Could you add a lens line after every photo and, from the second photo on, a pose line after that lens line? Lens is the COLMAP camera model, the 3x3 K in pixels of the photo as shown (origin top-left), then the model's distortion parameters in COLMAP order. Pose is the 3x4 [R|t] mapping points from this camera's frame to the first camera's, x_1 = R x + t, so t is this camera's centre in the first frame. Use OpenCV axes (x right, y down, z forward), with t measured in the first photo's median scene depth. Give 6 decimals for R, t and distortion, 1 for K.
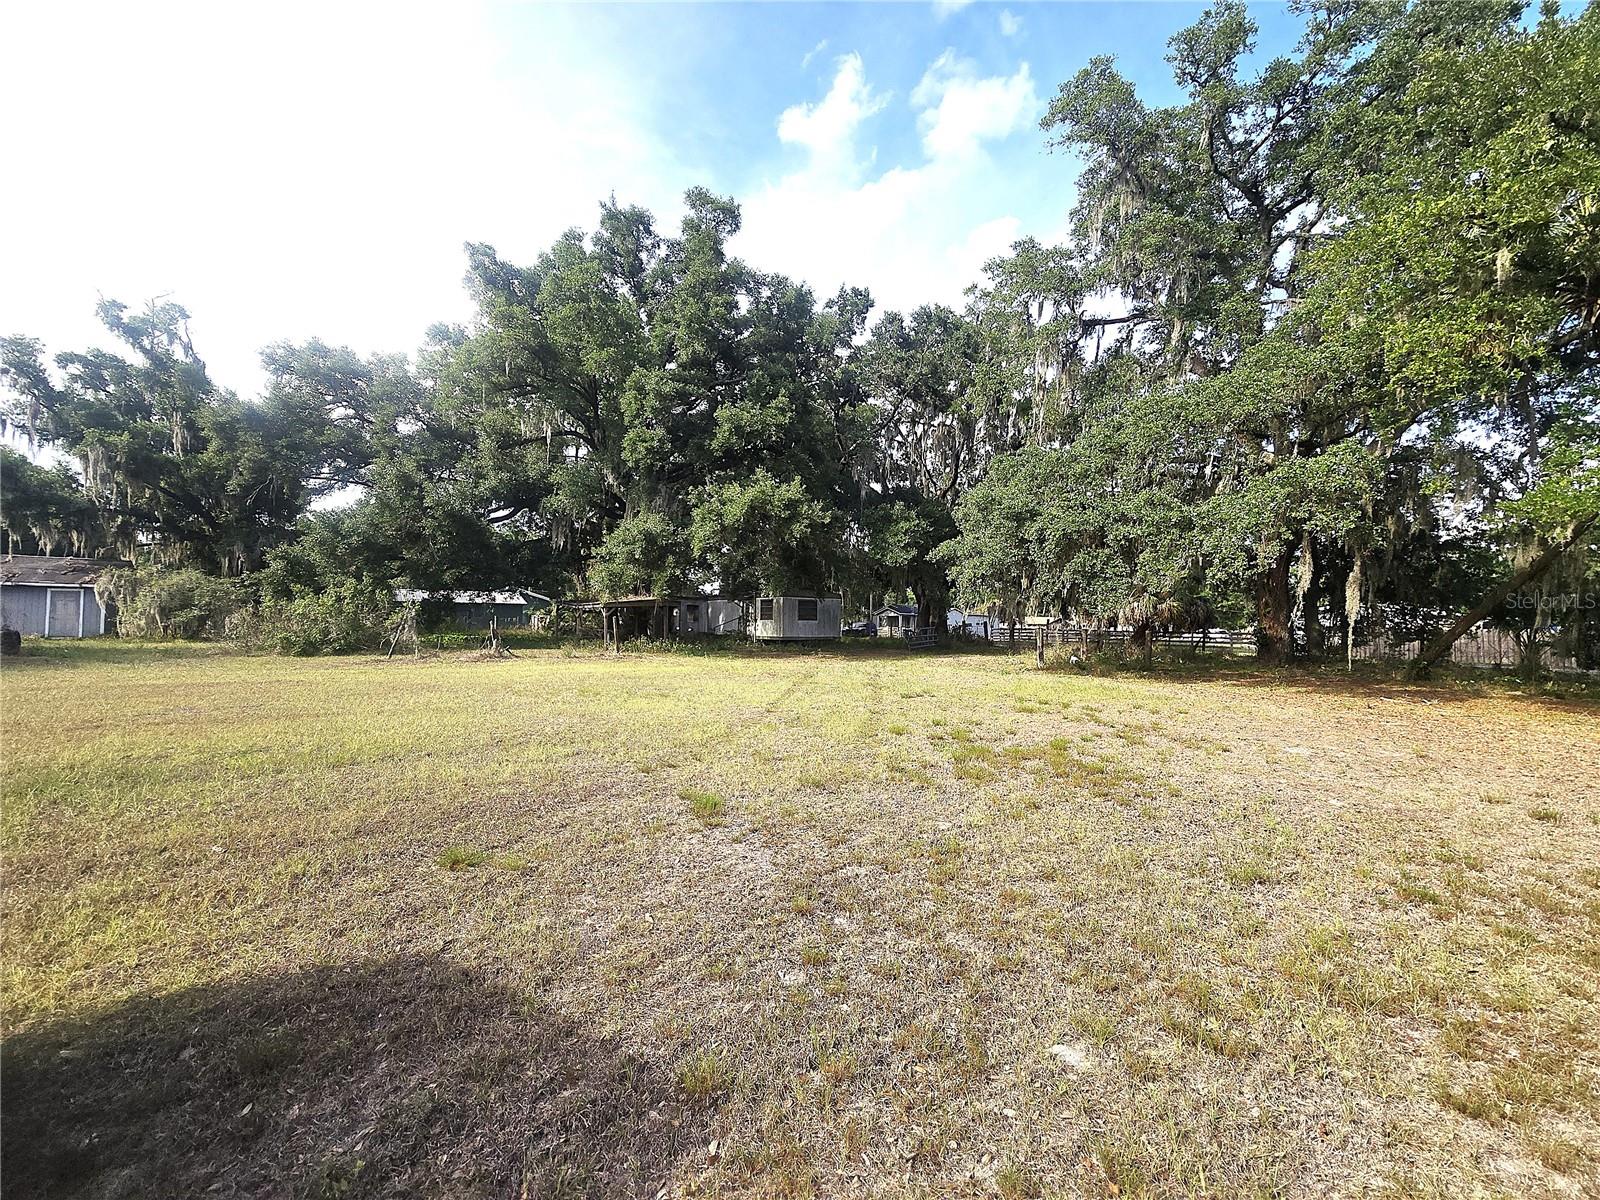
lens RADIAL K [[658.6, 0, 785.6], [0, 658.6, 598.2], [0, 0, 1]] dist [0.000718, 0.000121]
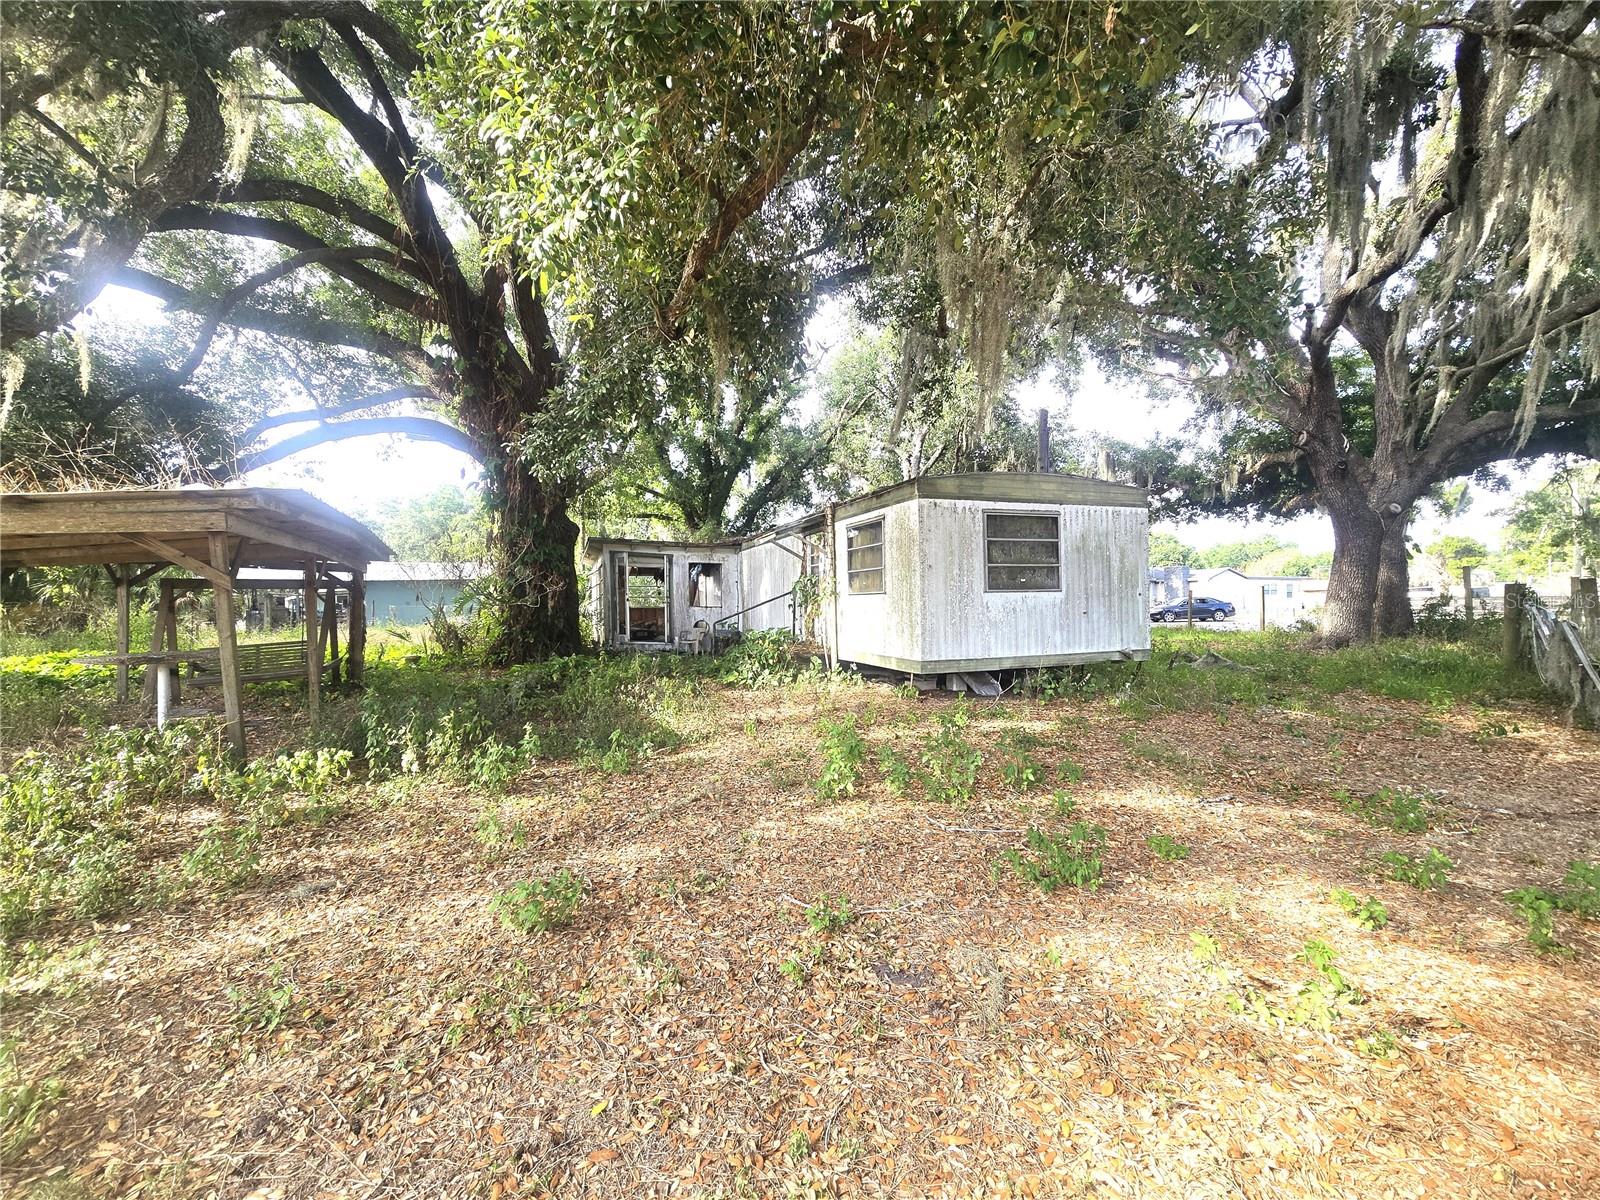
lens RADIAL K [[658.6, 0, 790.7], [0, 658.6, 605.1], [0, 0, 1]] dist [0.000718, 0.000121]
pose [[0.968740, -0.031340, -0.246089, 0.012957], [0.045405, 0.997630, 0.051692, 0.032713], [0.243886, -0.061250, 0.967868, 1.092026]]
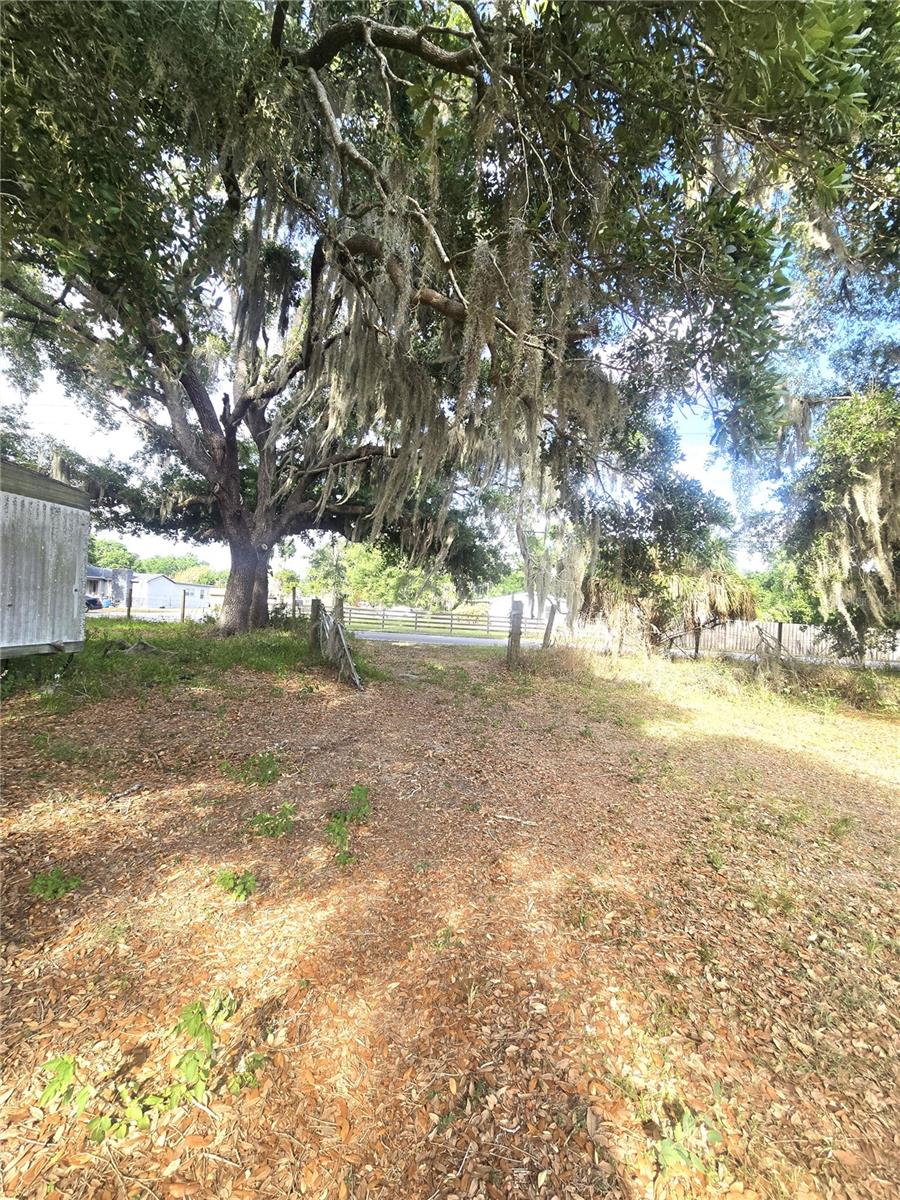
lens RADIAL K [[494.0, 0, 452.4], [0, 494.0, 607.4], [0, 0, 1]] dist [0.000718, 0.000121]
pose [[0.645425, 0.017107, 0.763632, 0.033666], [-0.079419, 0.995833, 0.044817, 0.033959], [-0.759684, -0.089573, 0.644094, 1.139384]]
